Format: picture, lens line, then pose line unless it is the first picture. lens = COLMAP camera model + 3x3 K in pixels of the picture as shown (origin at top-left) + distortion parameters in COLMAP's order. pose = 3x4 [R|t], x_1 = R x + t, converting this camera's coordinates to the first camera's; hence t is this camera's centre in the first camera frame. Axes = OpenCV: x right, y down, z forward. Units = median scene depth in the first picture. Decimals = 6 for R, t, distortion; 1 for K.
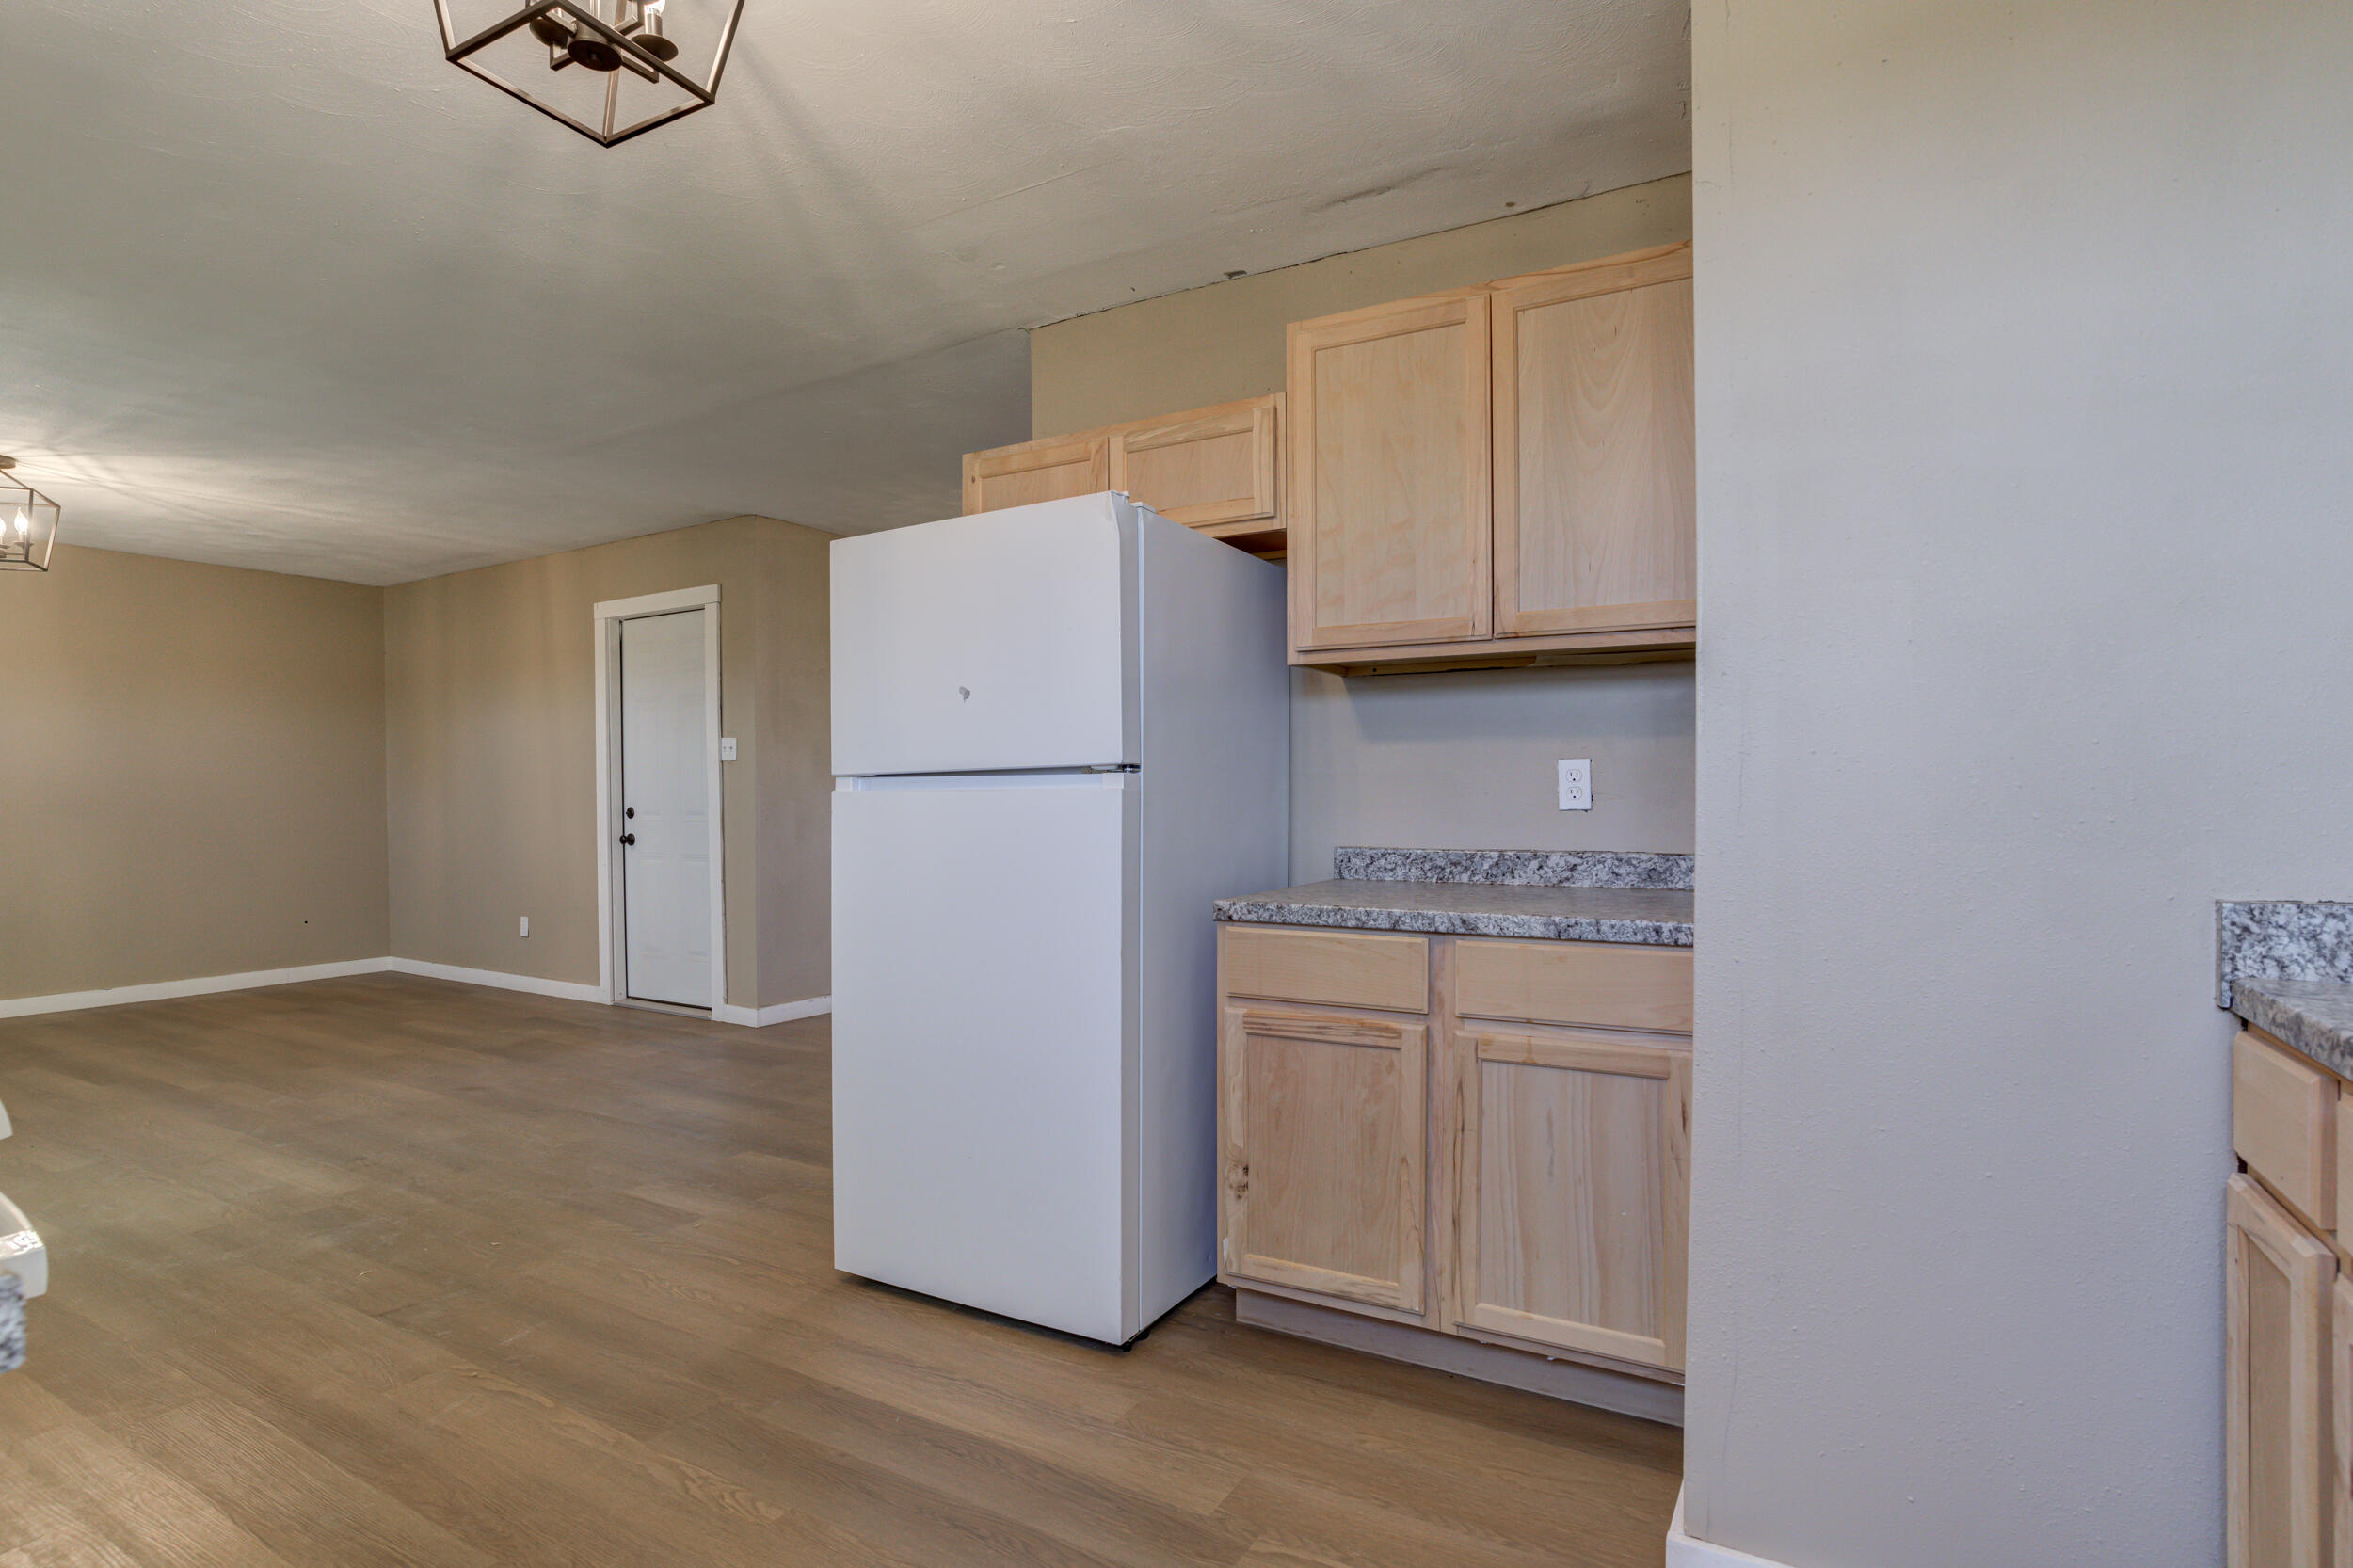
lens RADIAL K [[1172.5, 0, 1218.2], [0, 1172.5, 819.1], [0, 0, 1]] dist [-0.050507, 0.025081]
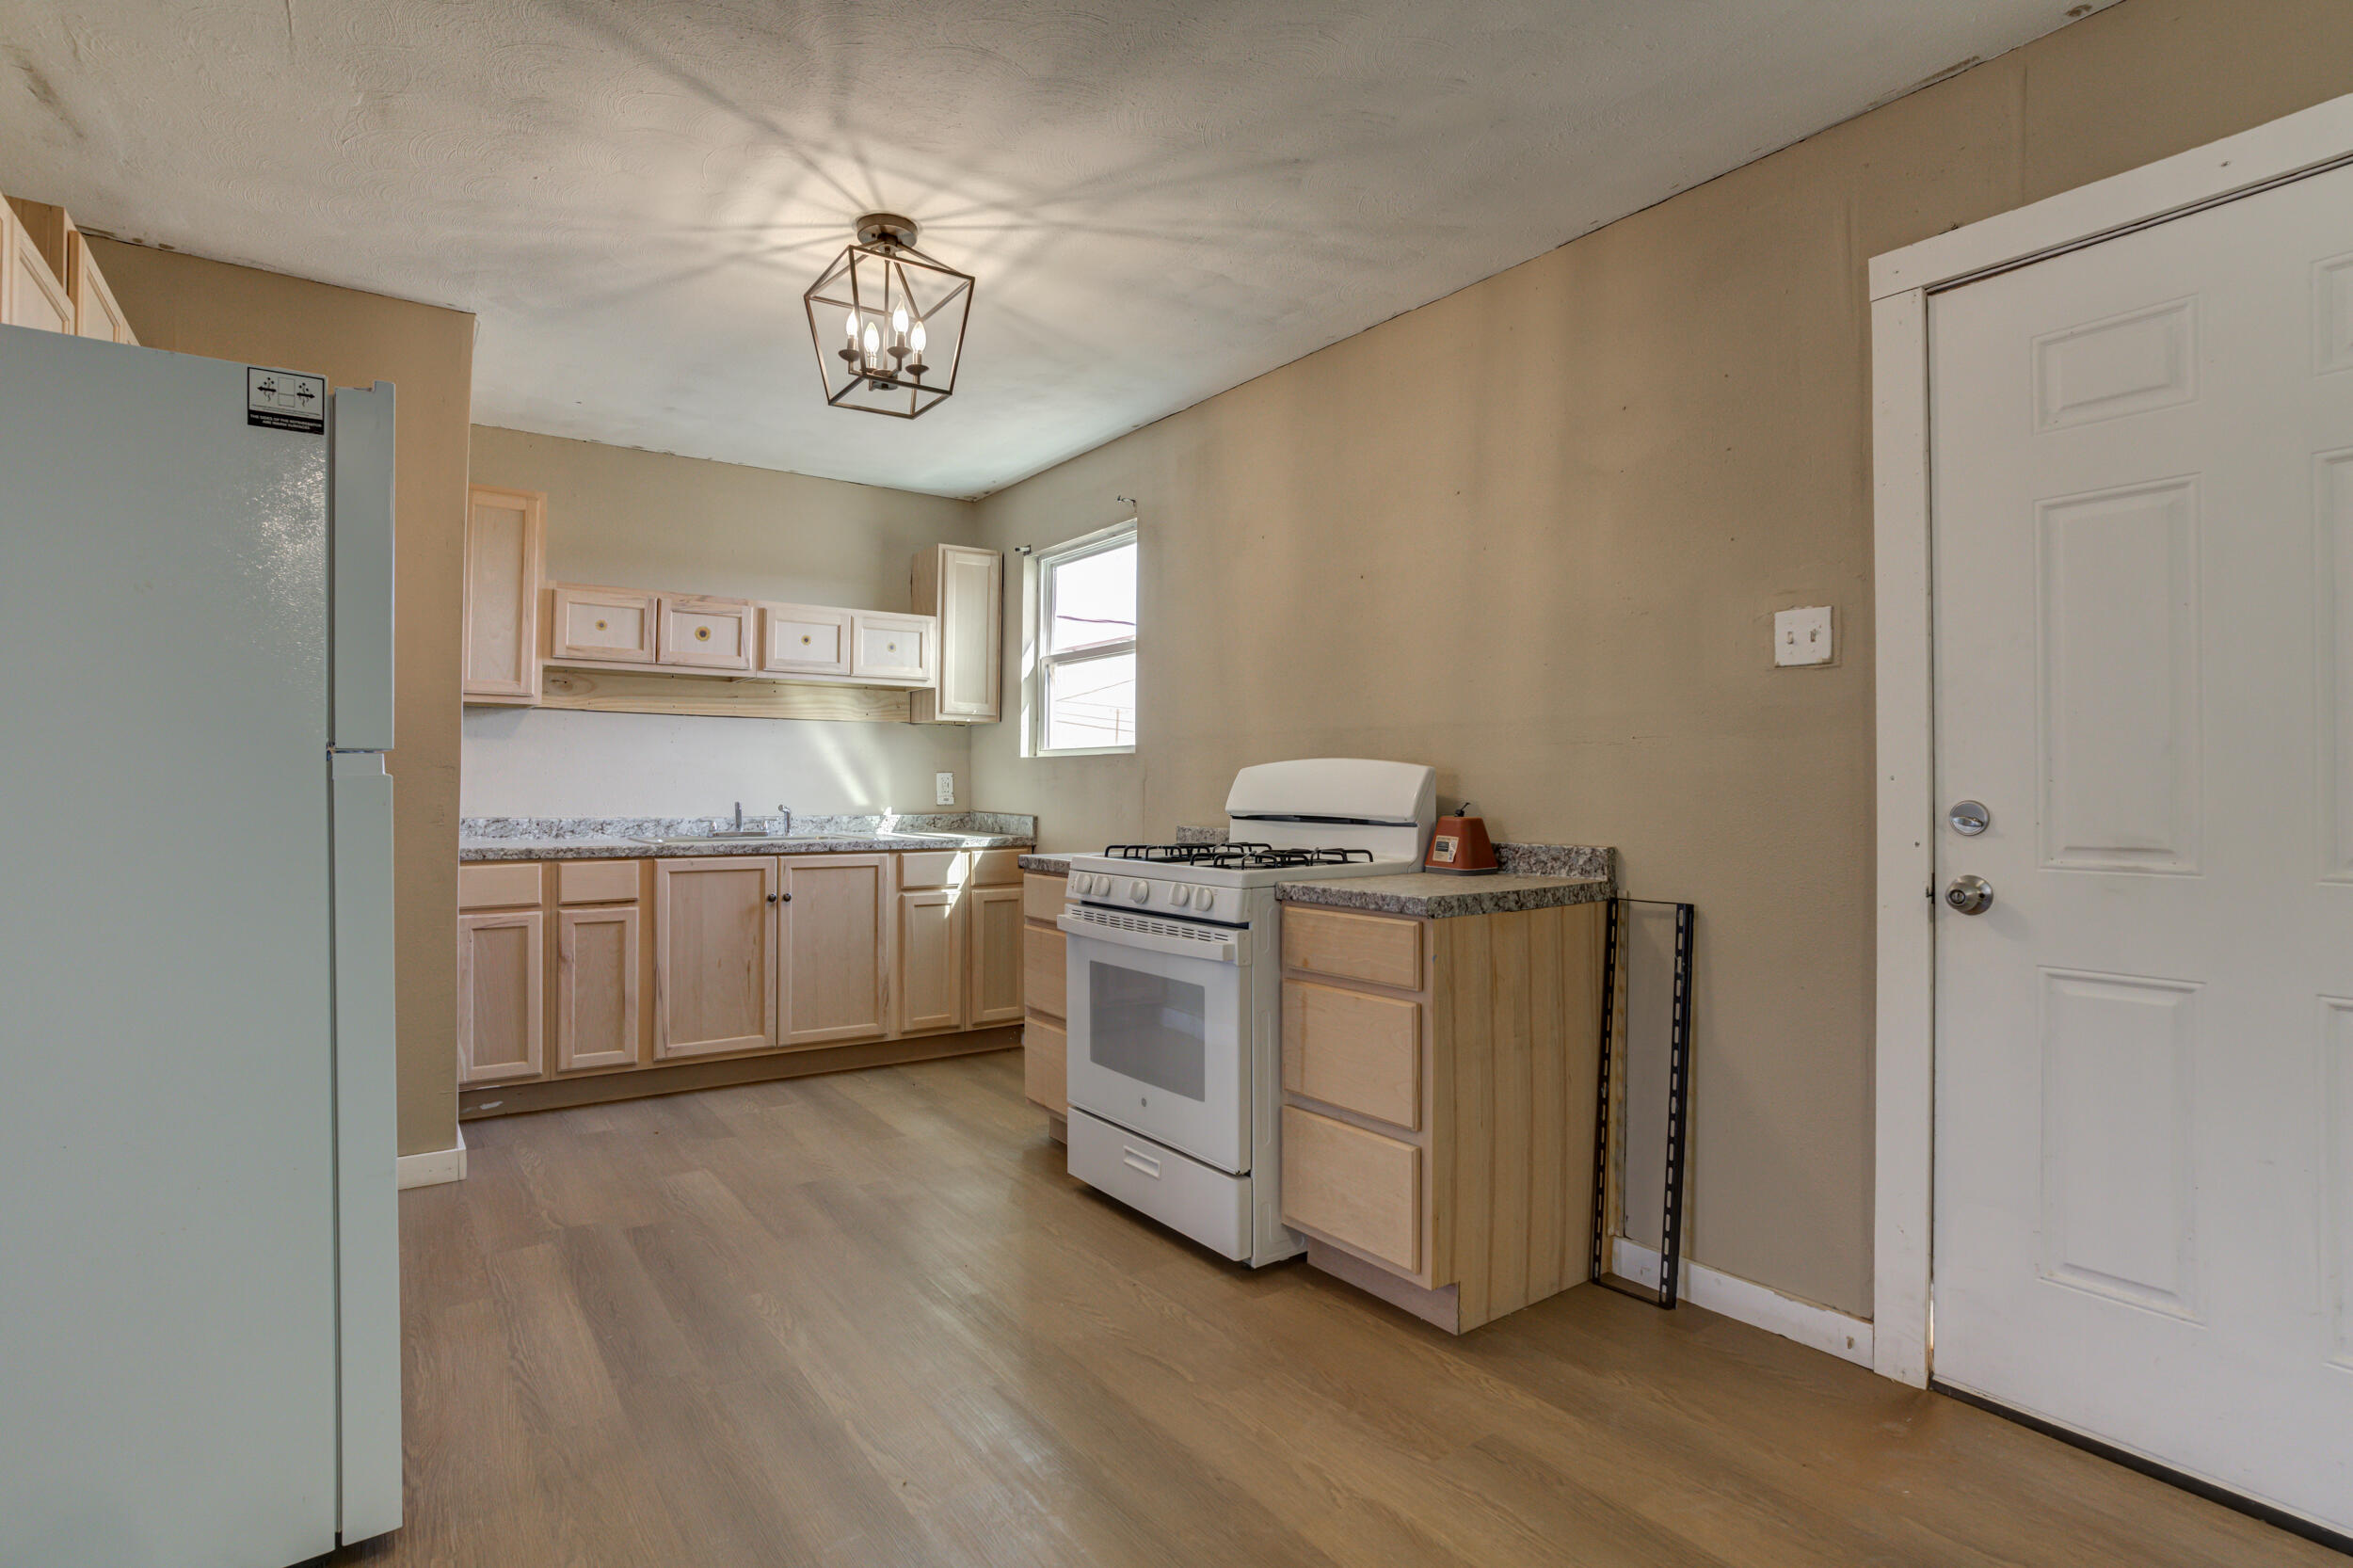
lens RADIAL K [[1169.7, 0, 1164.4], [0, 1169.7, 771.8], [0, 0, 1]] dist [-0.033072, 0.000333]
pose [[-0.897577, 0.007163, 0.440800, -0.887406], [0.009639, 0.999948, 0.003378, -0.021399], [-0.440753, 0.007281, -0.897599, 1.242308]]
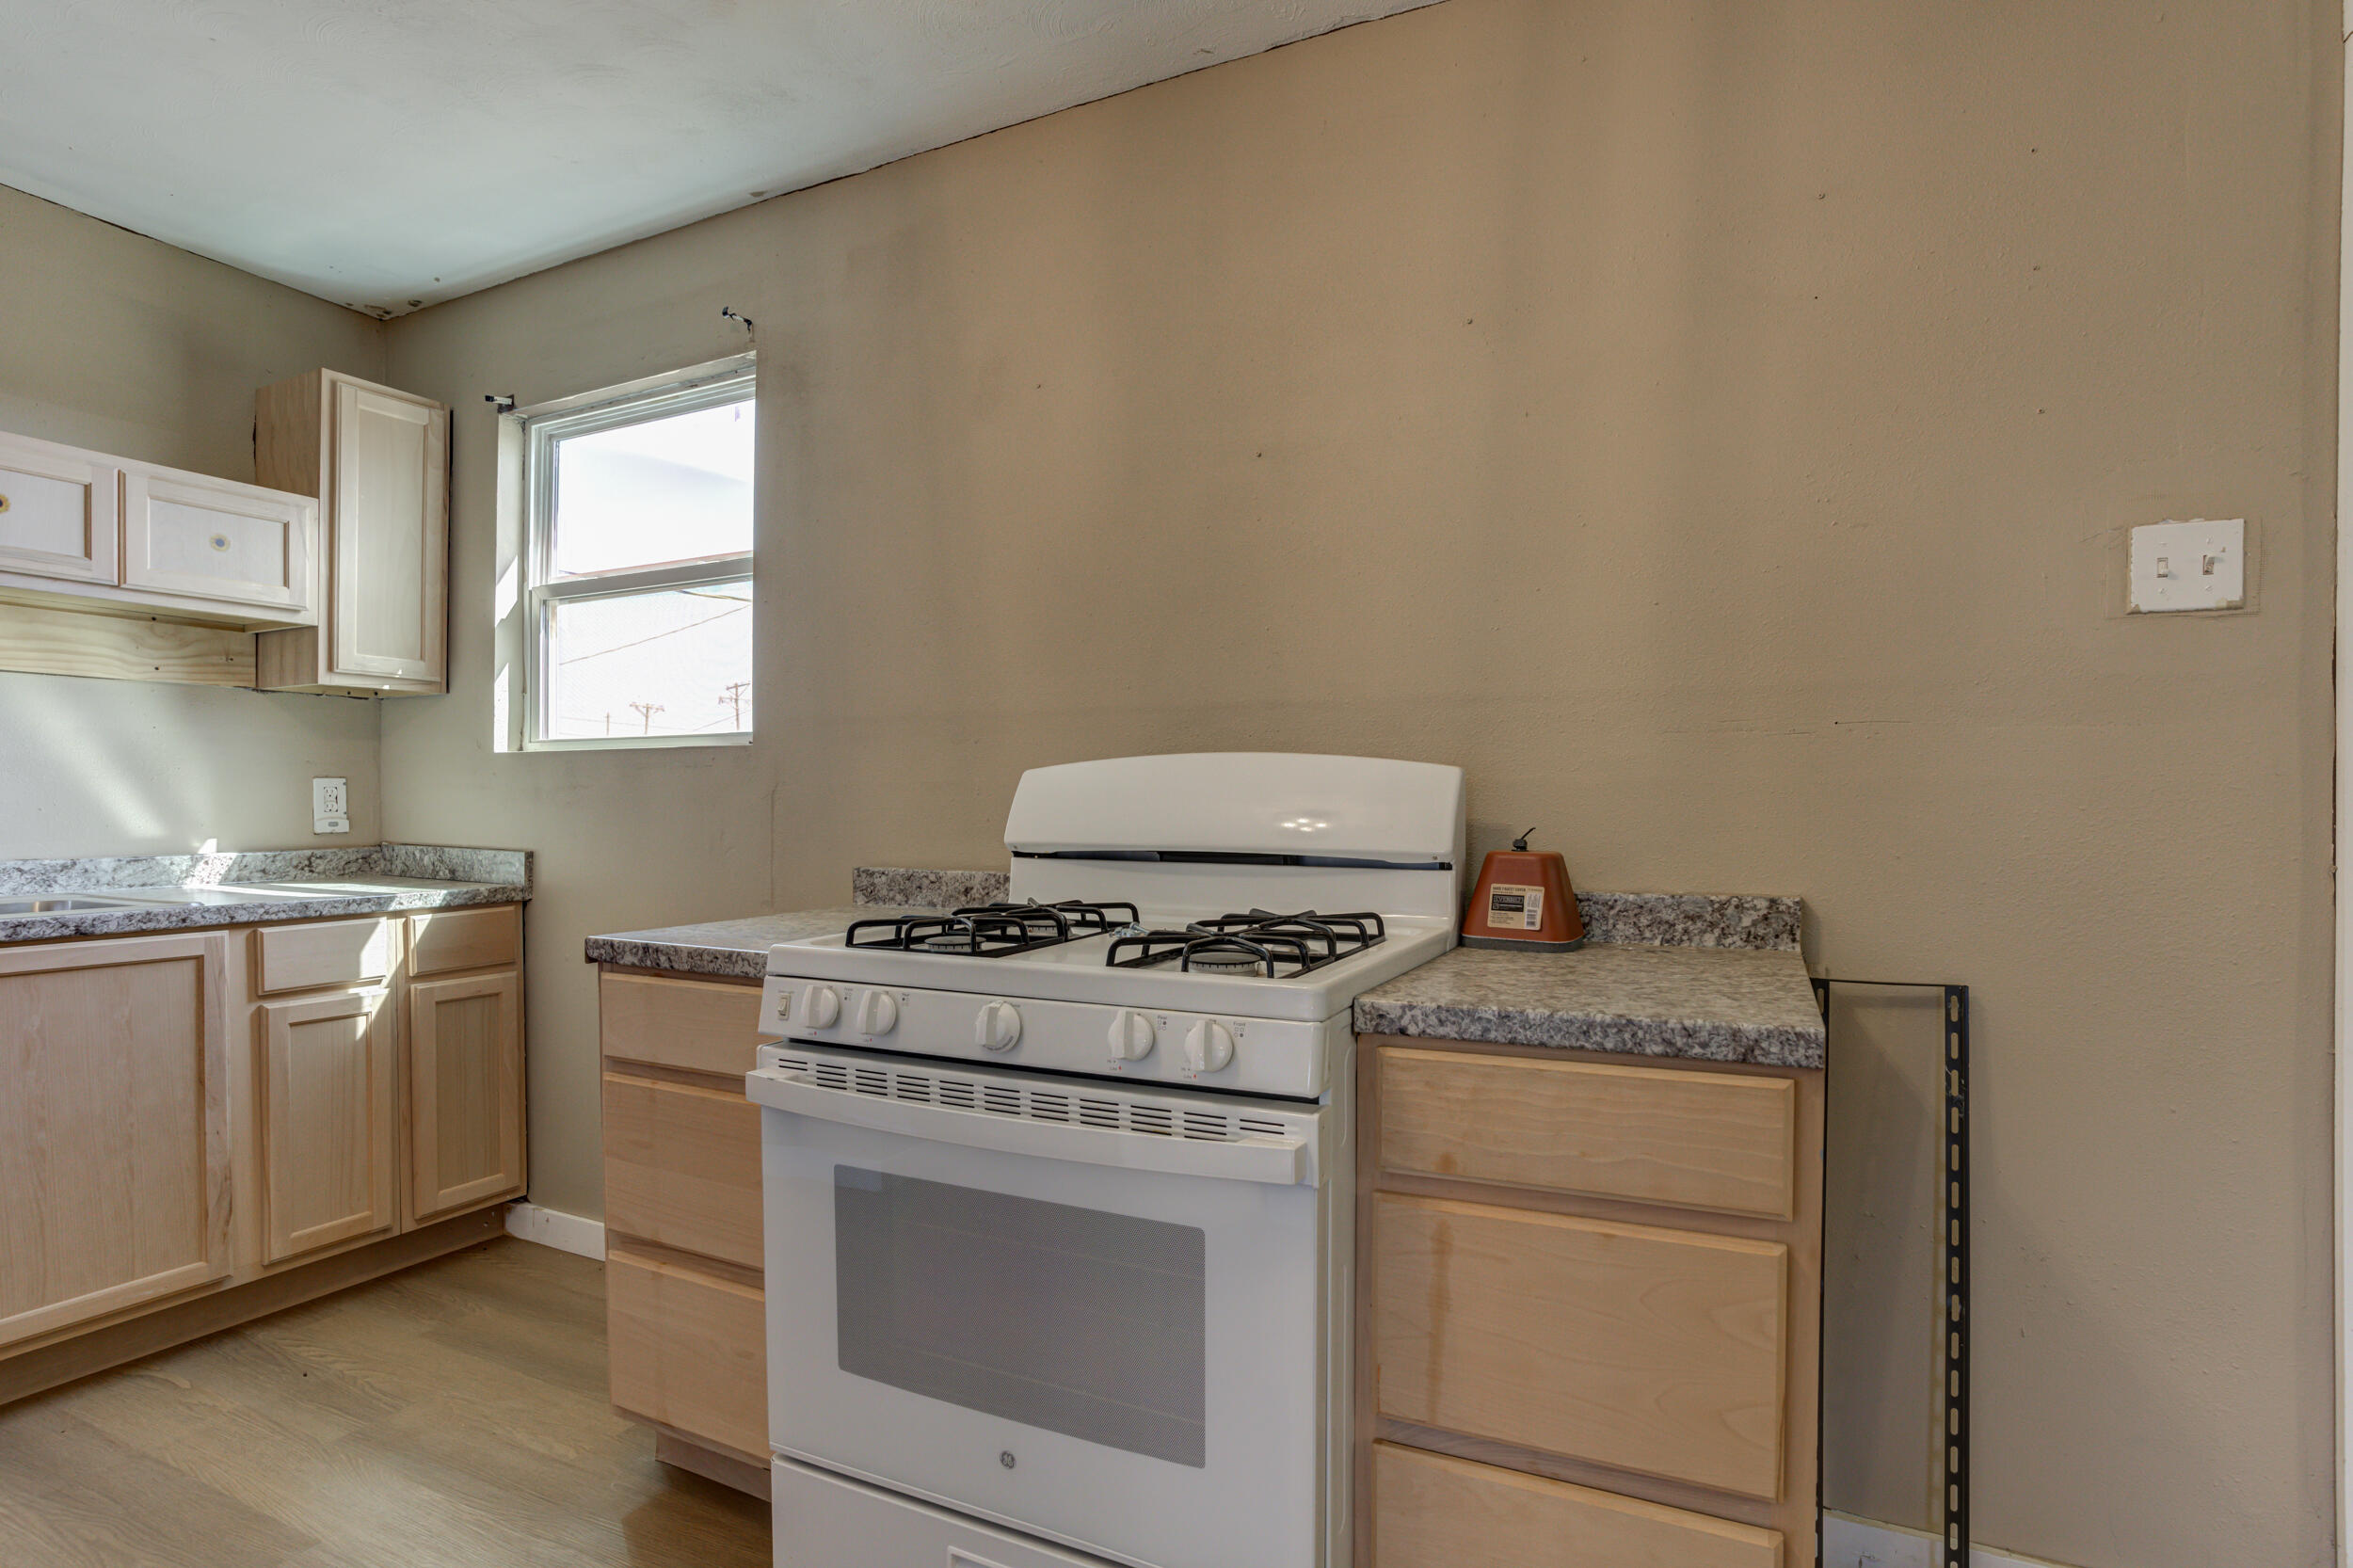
lens RADIAL K [[1172.5, 0, 1218.2], [0, 1172.5, 819.1], [0, 0, 1]] dist [-0.050507, 0.025081]
pose [[-0.997729, 0.003302, -0.067272, -0.492293], [0.001012, 0.999420, 0.034049, -0.014181], [0.067345, 0.033904, -0.997154, 0.832522]]
